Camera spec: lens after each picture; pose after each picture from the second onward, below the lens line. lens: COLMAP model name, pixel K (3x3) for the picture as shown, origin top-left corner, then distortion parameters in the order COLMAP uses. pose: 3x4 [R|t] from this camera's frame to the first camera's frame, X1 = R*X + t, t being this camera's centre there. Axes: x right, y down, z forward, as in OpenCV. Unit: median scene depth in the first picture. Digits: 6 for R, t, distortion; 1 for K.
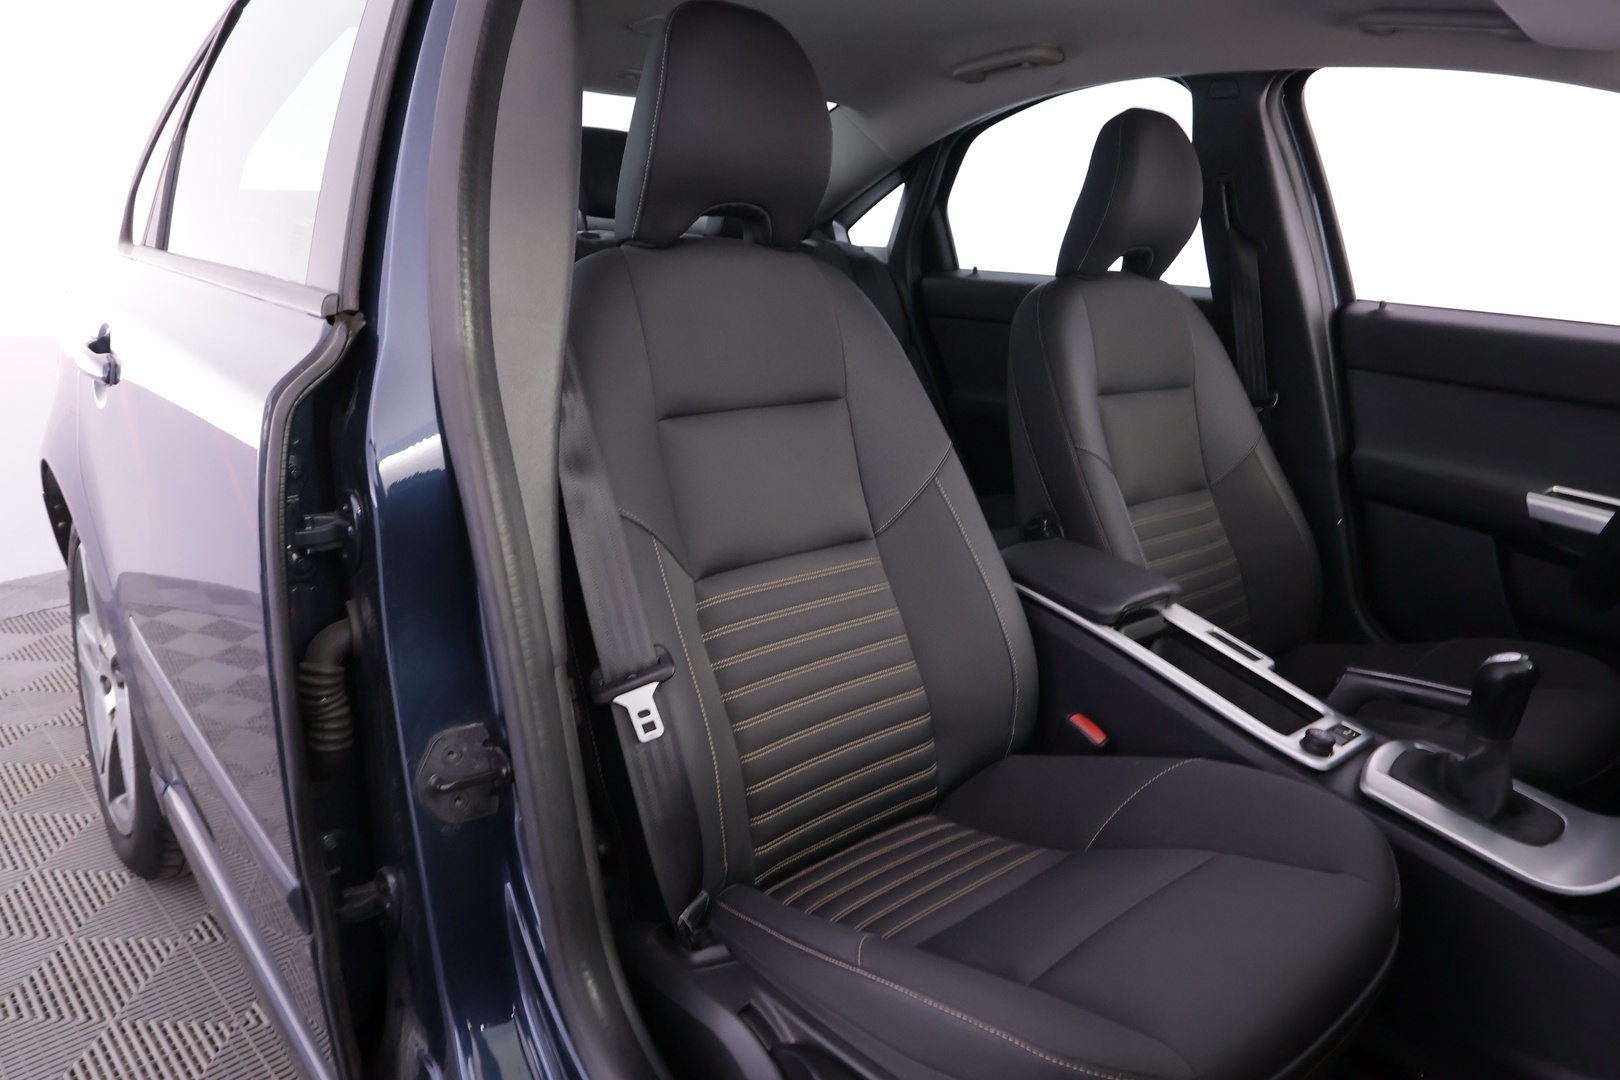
lens RADIAL K [[1050.4, 0, 812.4], [0, 1050.4, 541.2], [0, 0, 1]] dist [0.007854, 0.009165]
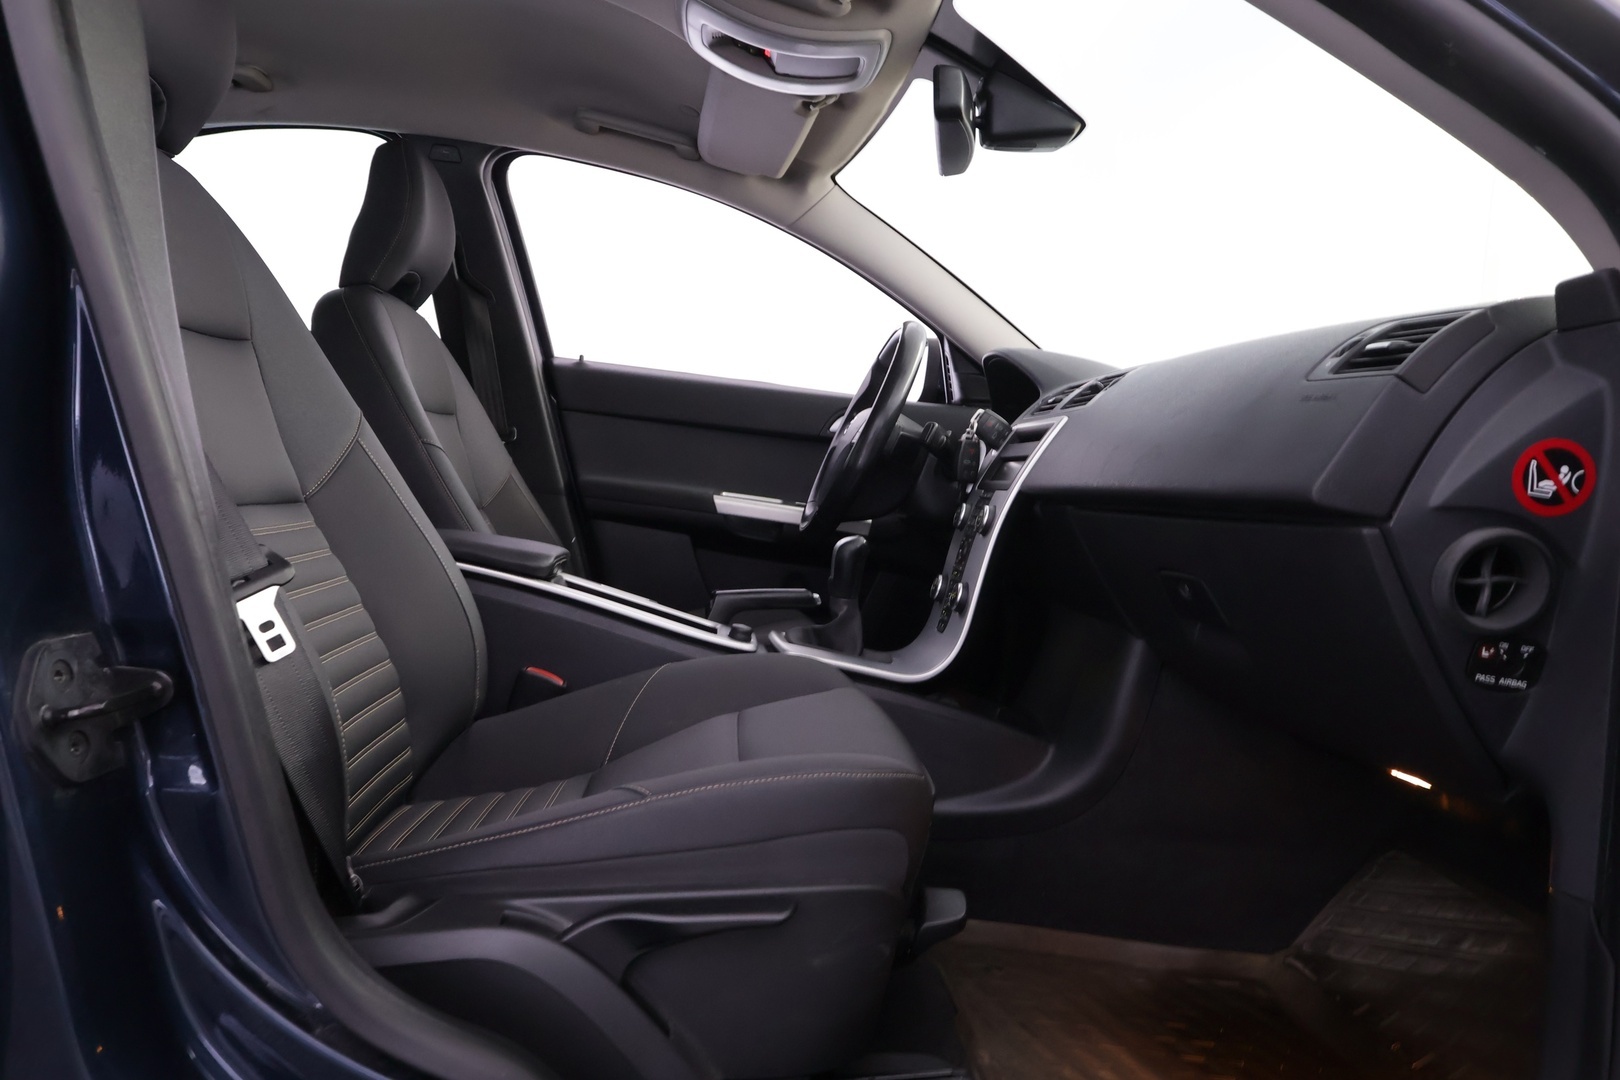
lens RADIAL K [[1050.4, 0, 811.9], [0, 1050.4, 536.7], [0, 0, 1]] dist [0.007854, 0.009165]
pose [[0.598682, -0.038149, 0.800078, -0.393484], [0.168333, 0.982550, -0.079111, 0.167628], [-0.783099, 0.182042, 0.594657, 0.163234]]
